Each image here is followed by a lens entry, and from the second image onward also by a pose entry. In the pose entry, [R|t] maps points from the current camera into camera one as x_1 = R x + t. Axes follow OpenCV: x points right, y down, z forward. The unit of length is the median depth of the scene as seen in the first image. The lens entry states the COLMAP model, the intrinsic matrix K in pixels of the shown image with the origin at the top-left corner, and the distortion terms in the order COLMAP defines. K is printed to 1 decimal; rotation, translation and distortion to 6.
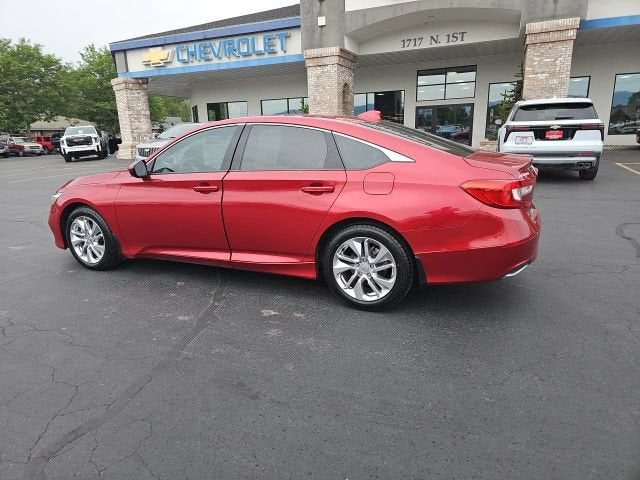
lens RADIAL K [[422.0, 0, 307.0], [0, 422.0, 236.4], [0, 0, 1]] dist [0.061129, -0.048923]
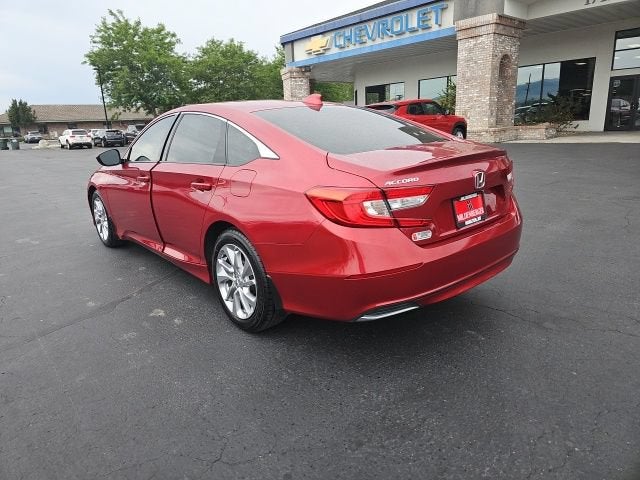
lens RADIAL K [[420.0, 0, 307.0], [0, 420.0, 228.5], [0, 0, 1]] dist [0.062539, -0.045639]
pose [[0.911468, 0.087904, -0.401869, 0.106492], [-0.078734, 0.996120, 0.039314, -0.013209], [0.403766, -0.004193, 0.914853, 0.048237]]
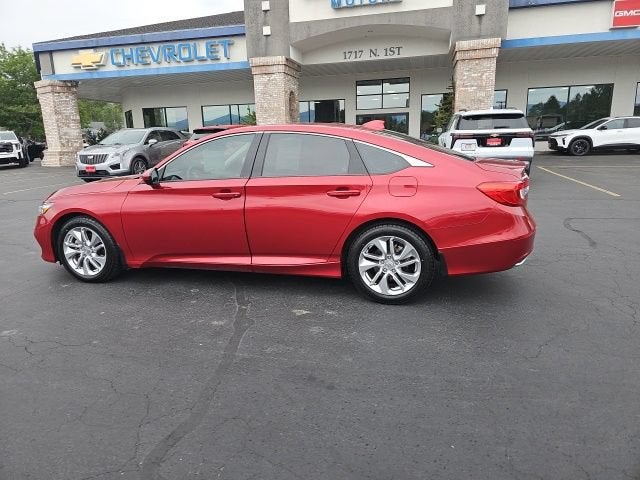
lens RADIAL K [[422.2, 0, 311.1], [0, 422.2, 230.0], [0, 0, 1]] dist [0.063006, -0.052015]
pose [[0.986079, -0.033989, 0.162769, -0.041699], [0.038592, 0.998937, -0.025204, 0.001029], [-0.161740, 0.031135, 0.986342, -0.007055]]
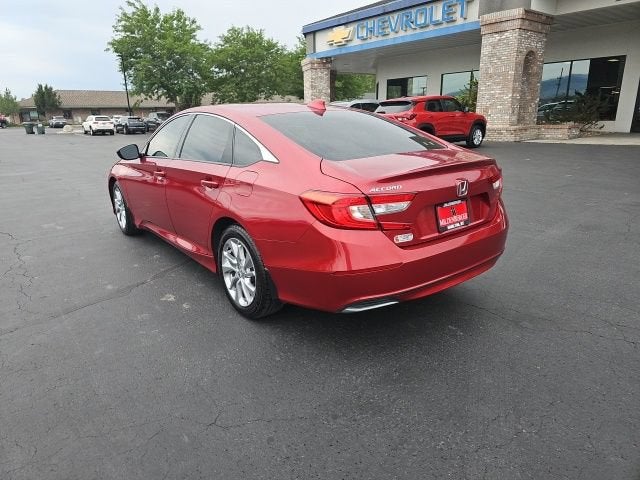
lens RADIAL K [[422.0, 0, 307.0], [0, 422.0, 236.4], [0, 0, 1]] dist [0.061129, -0.048923]
pose [[0.890617, 0.135218, -0.434186, 0.118802], [-0.111729, 0.990569, 0.079309, -0.016677], [0.440815, -0.022123, 0.897325, 0.038646]]
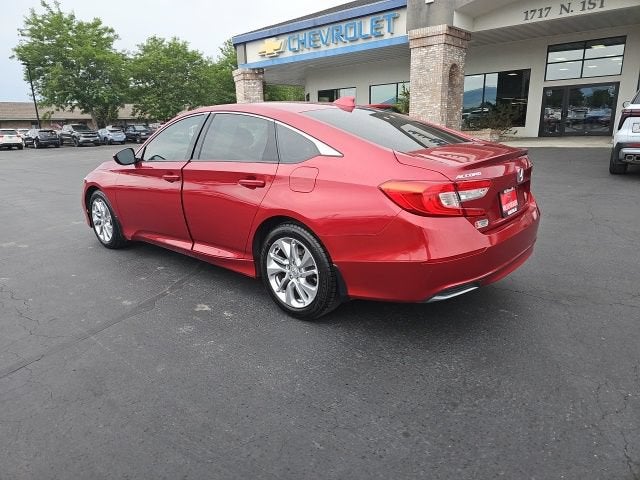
lens RADIAL K [[420.4, 0, 306.8], [0, 420.4, 234.3], [0, 0, 1]] dist [0.064394, -0.048438]
pose [[0.957346, 0.071649, -0.279921, 0.073137], [-0.064337, 0.997306, 0.035235, -0.006920], [0.281692, -0.015723, 0.959376, 0.024712]]
